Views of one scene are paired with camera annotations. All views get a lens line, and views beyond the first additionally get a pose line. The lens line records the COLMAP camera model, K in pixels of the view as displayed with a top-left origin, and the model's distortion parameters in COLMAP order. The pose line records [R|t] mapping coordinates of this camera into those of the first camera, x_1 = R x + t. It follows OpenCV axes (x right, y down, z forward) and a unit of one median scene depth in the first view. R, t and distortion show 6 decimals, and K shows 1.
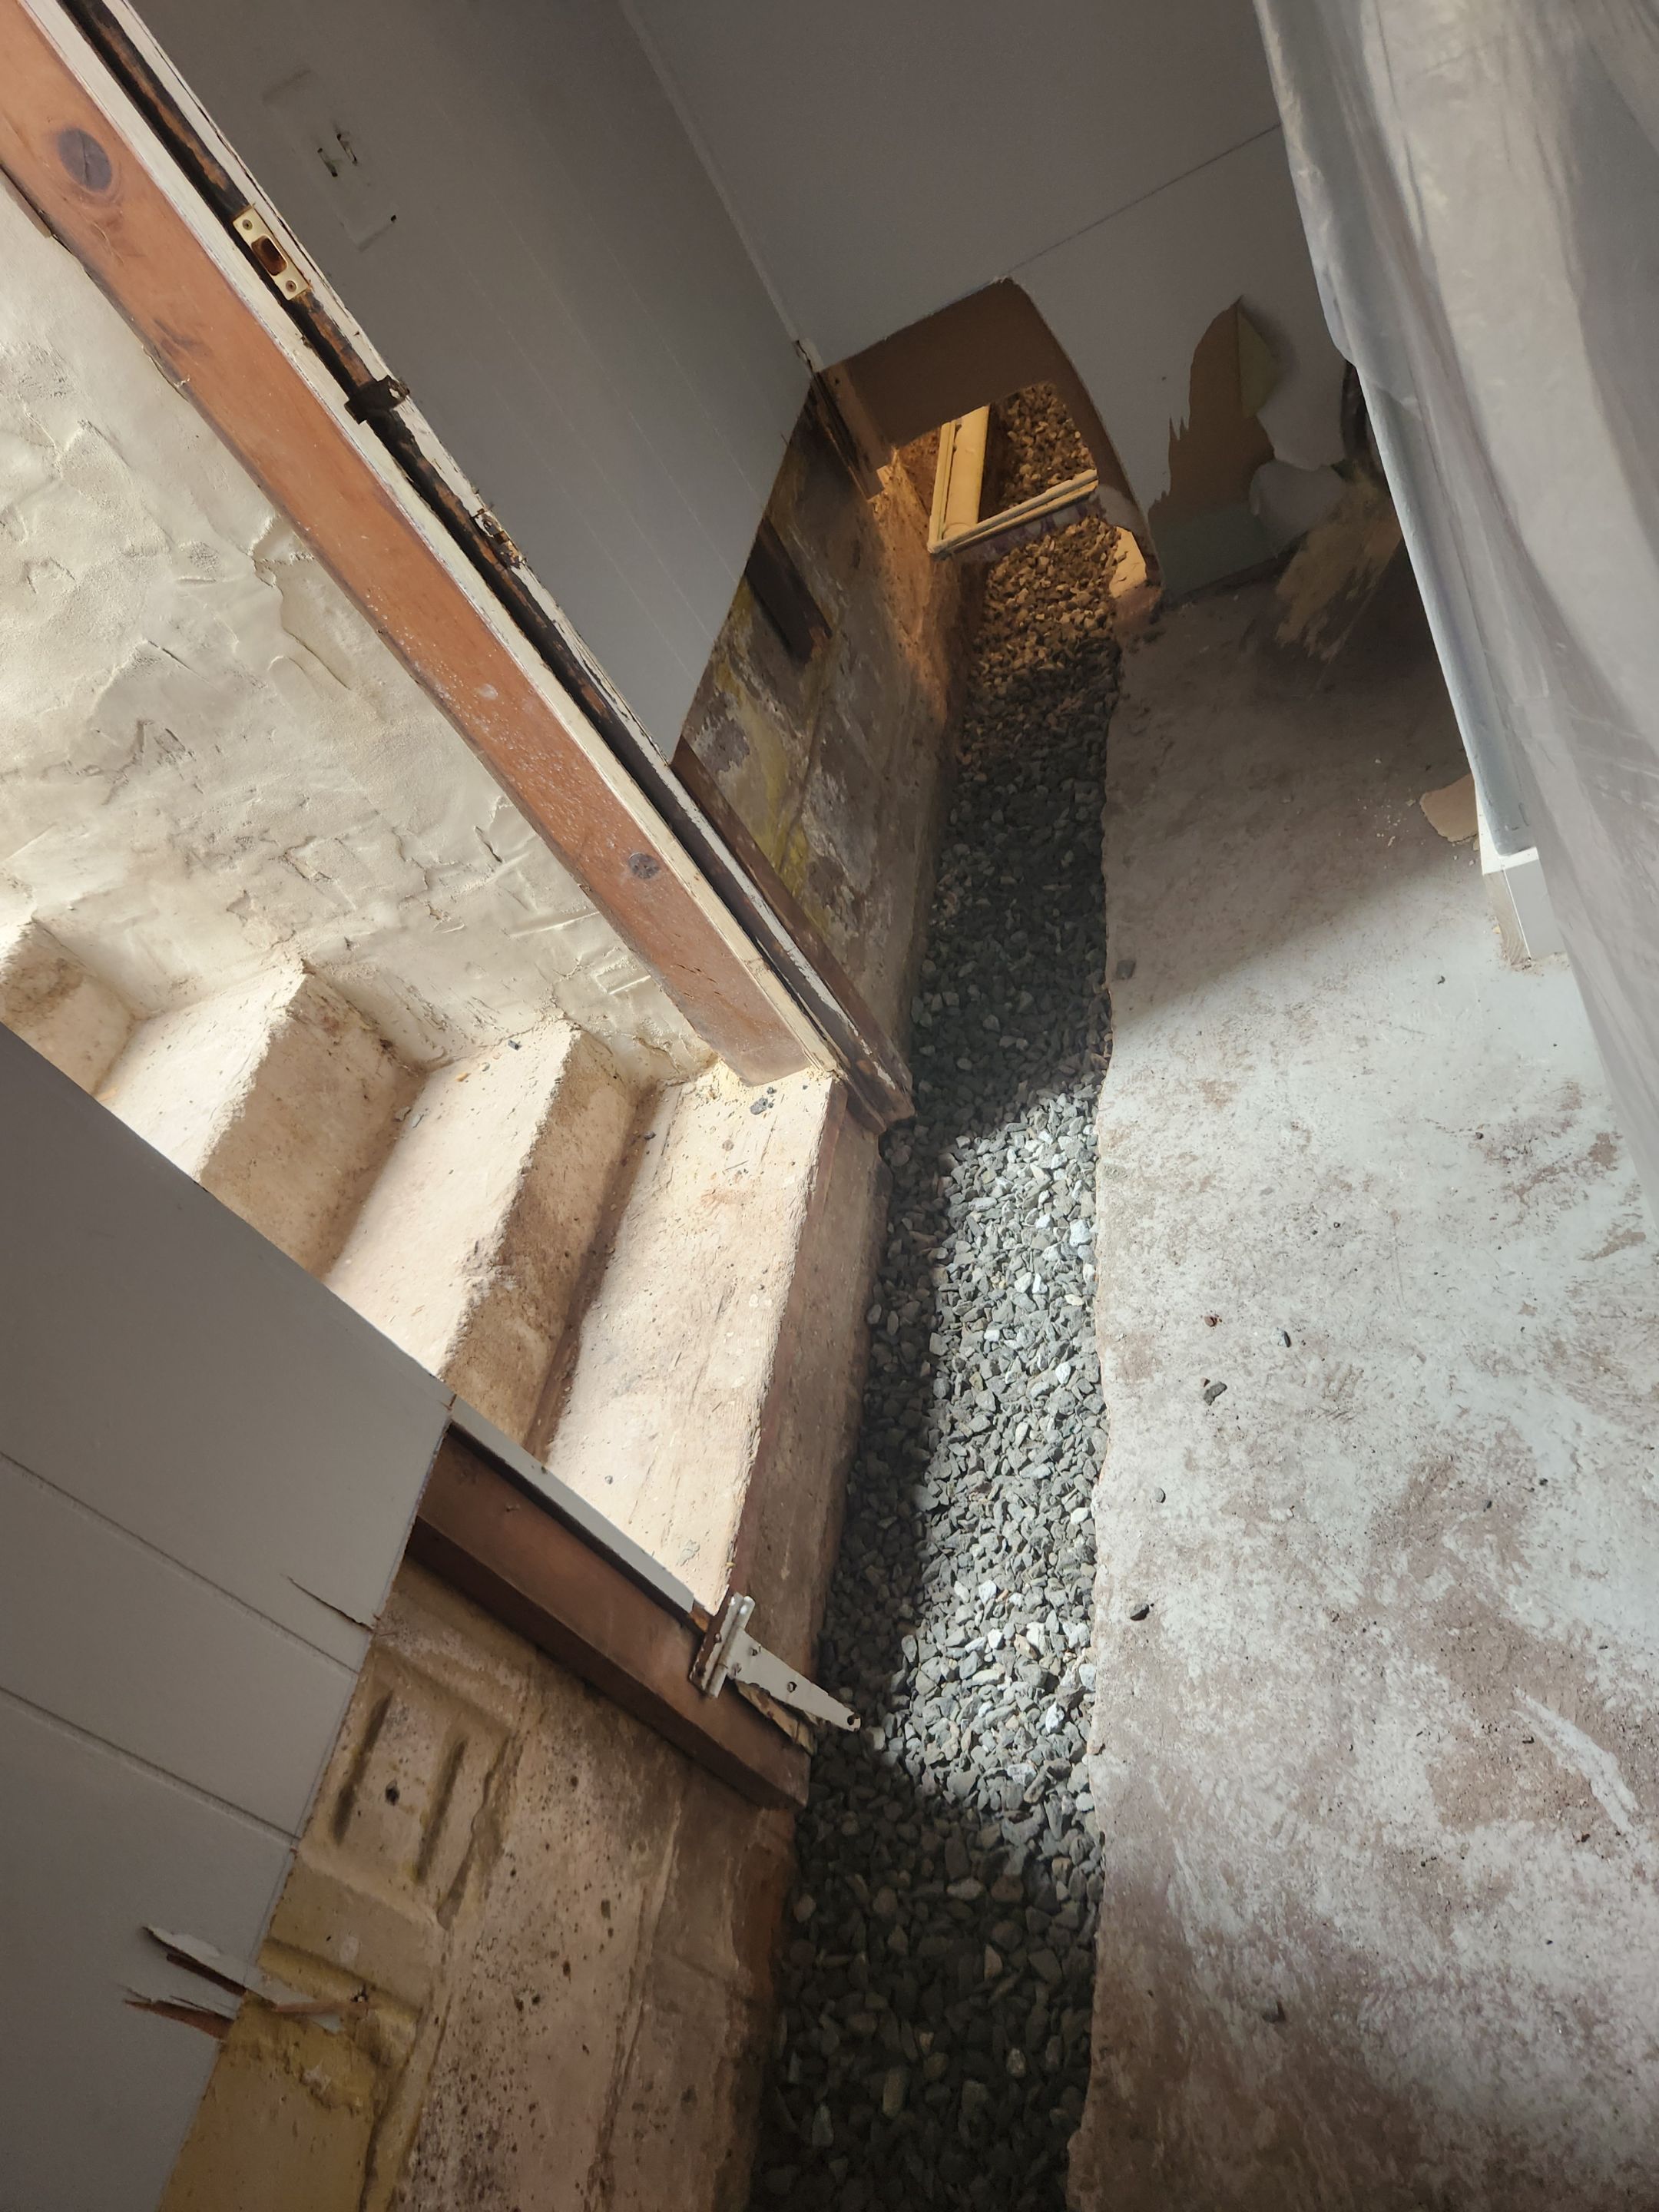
lens RADIAL K [[1457.1, 0, 838.5], [0, 1457.1, 1094.9], [0, 0, 1]] dist [0.071144, -0.072981]
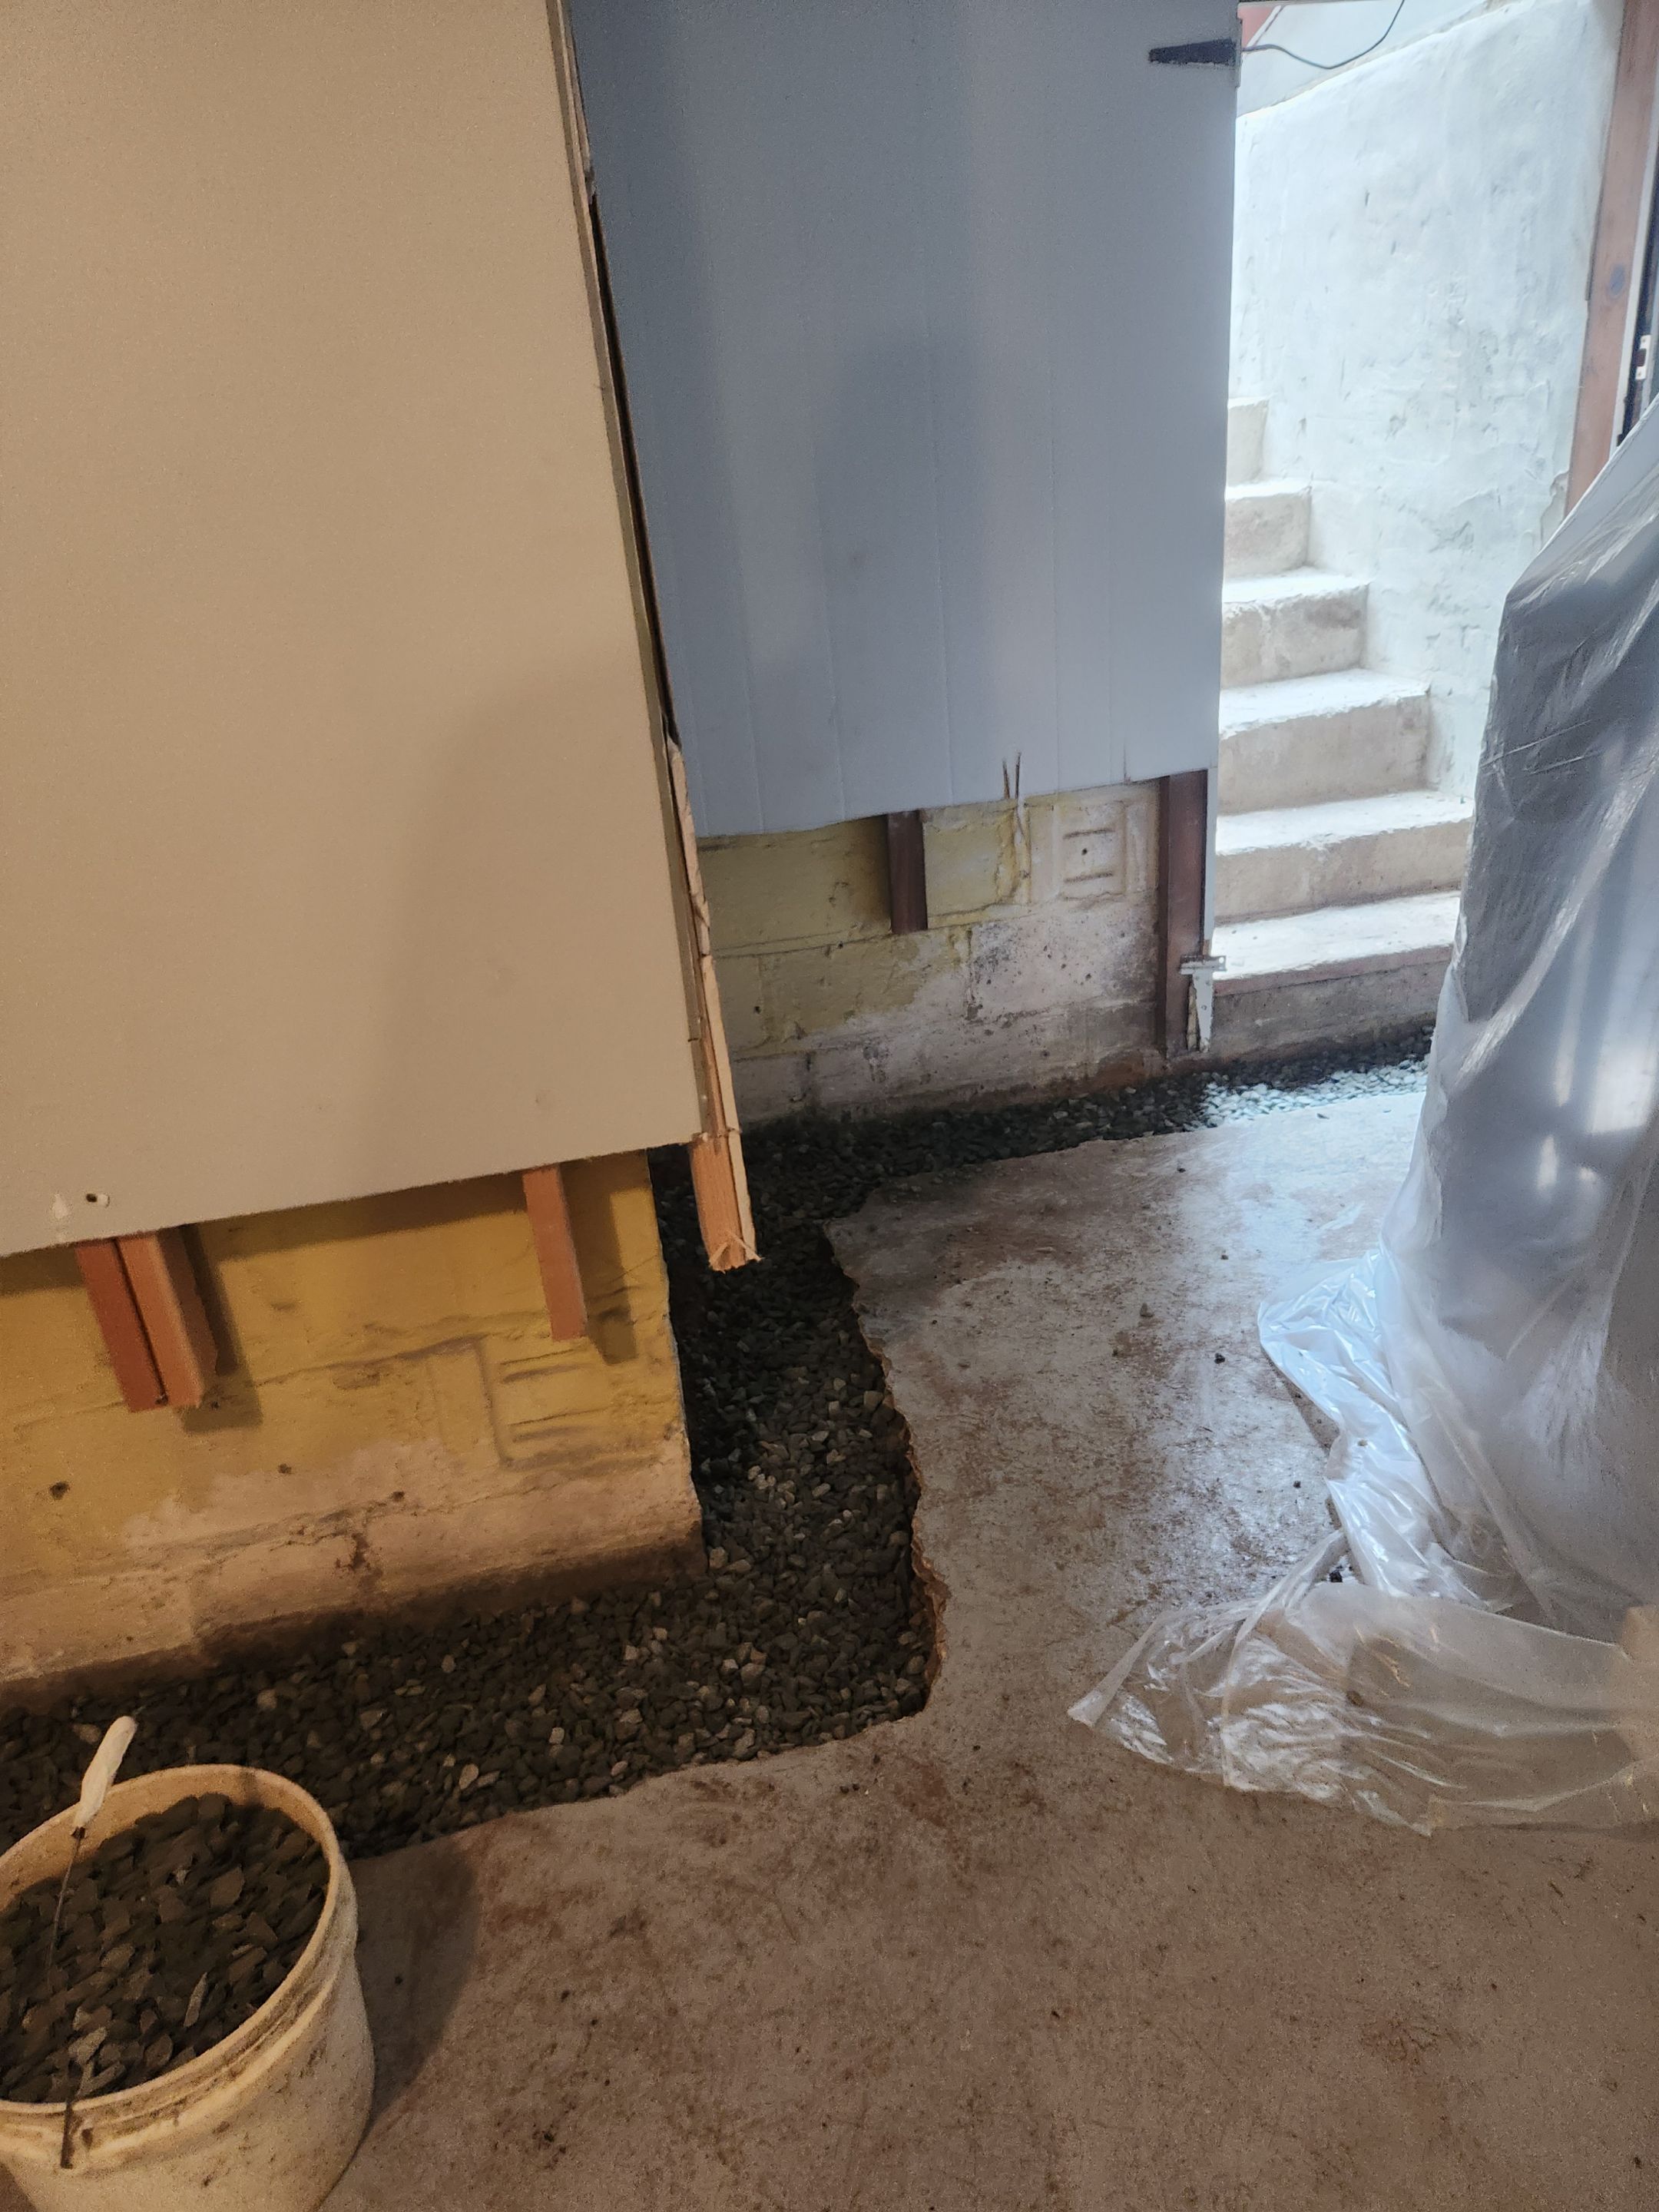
lens RADIAL K [[1457.1, 0, 838.5], [0, 1457.1, 1094.9], [0, 0, 1]] dist [0.071144, -0.072981]
pose [[0.348209, 0.753491, -0.557676, 1.112513], [-0.701107, 0.604229, 0.378624, 0.046764], [0.622254, 0.259150, 0.738675, -0.913373]]
